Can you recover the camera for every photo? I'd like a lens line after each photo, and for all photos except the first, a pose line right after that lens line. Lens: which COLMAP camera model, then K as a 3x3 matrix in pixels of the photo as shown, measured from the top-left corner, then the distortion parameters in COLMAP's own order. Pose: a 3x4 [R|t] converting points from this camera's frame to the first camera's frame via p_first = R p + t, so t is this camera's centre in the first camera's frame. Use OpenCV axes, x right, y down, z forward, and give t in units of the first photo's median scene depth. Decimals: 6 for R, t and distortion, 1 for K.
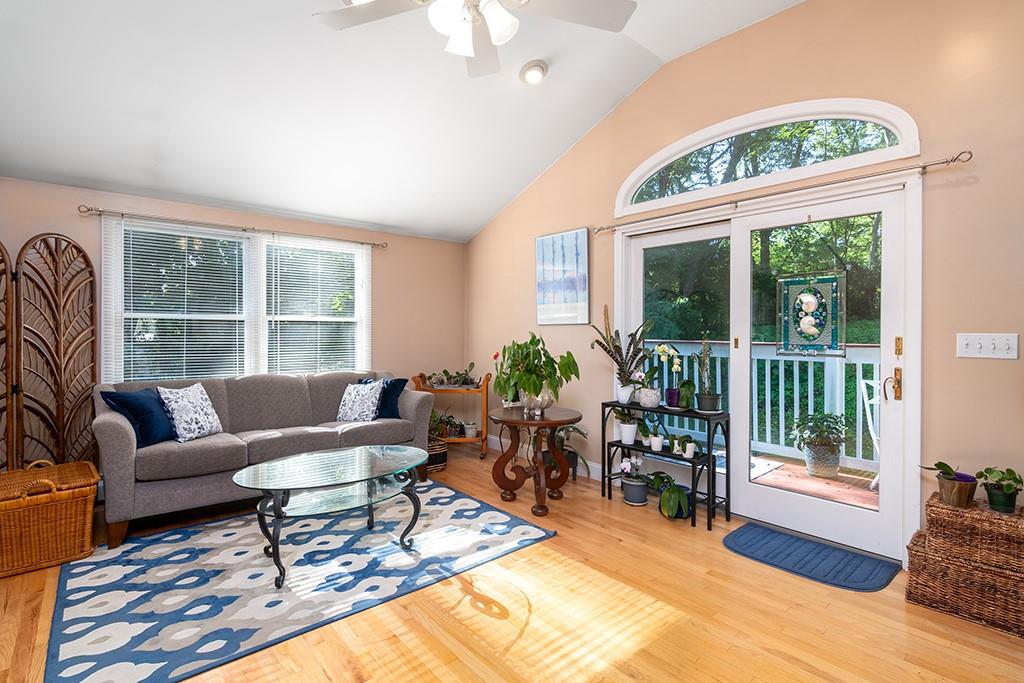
lens RADIAL K [[496.6, 0, 511.8], [0, 496.6, 332.8], [0, 0, 1]] dist [0.004621, 0.000502]
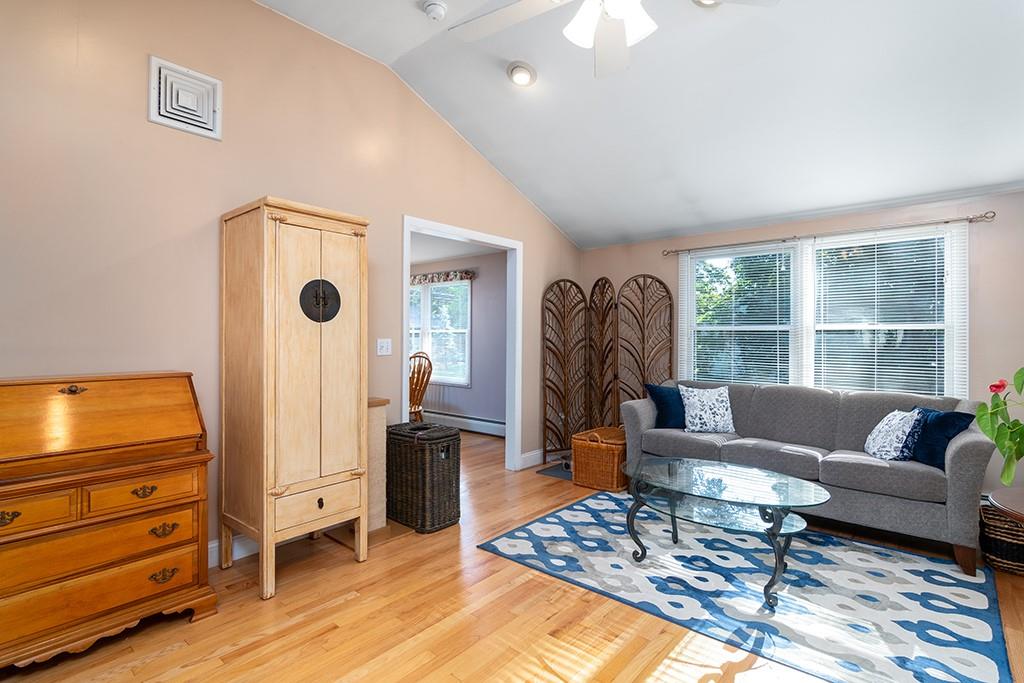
lens RADIAL K [[496.6, 0, 516.7], [0, 496.6, 338.7], [0, 0, 1]] dist [0.004621, 0.000502]
pose [[0.159512, -0.001248, -0.987195, 0.490285], [-0.008604, 0.999959, -0.002654, -0.001838], [0.987158, 0.008917, 0.159495, 0.410786]]
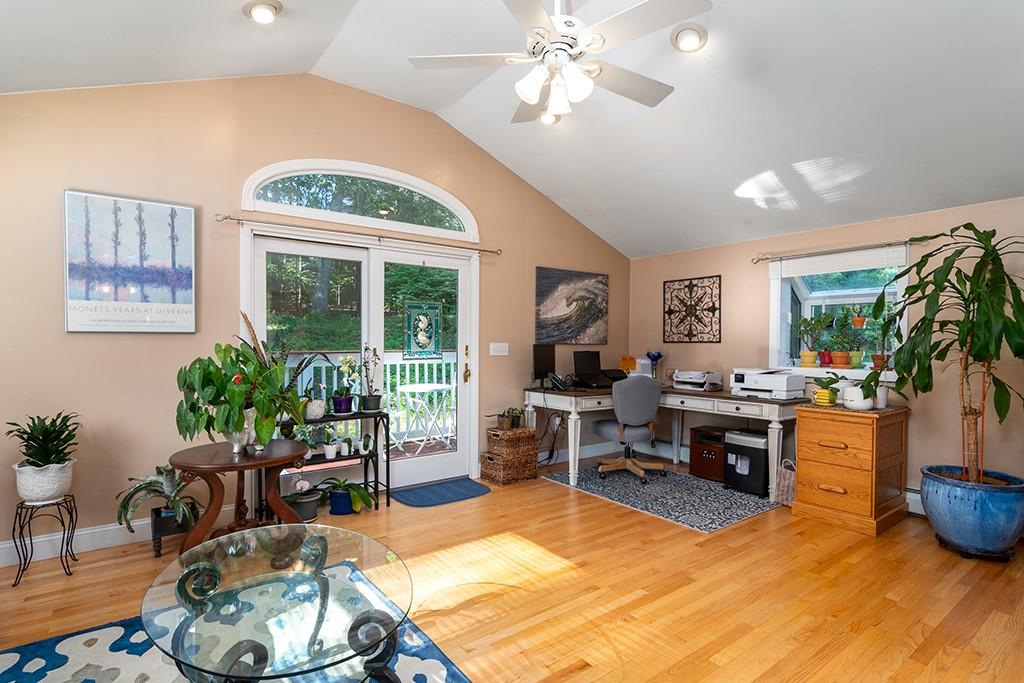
lens RADIAL K [[496.6, 0, 523.0], [0, 496.6, 345.2], [0, 0, 1]] dist [0.004621, 0.000502]
pose [[0.074576, -0.016160, 0.997084, -0.801647], [-0.003048, 0.999860, 0.016433, -0.018285], [-0.997211, -0.004265, 0.074517, 0.600333]]
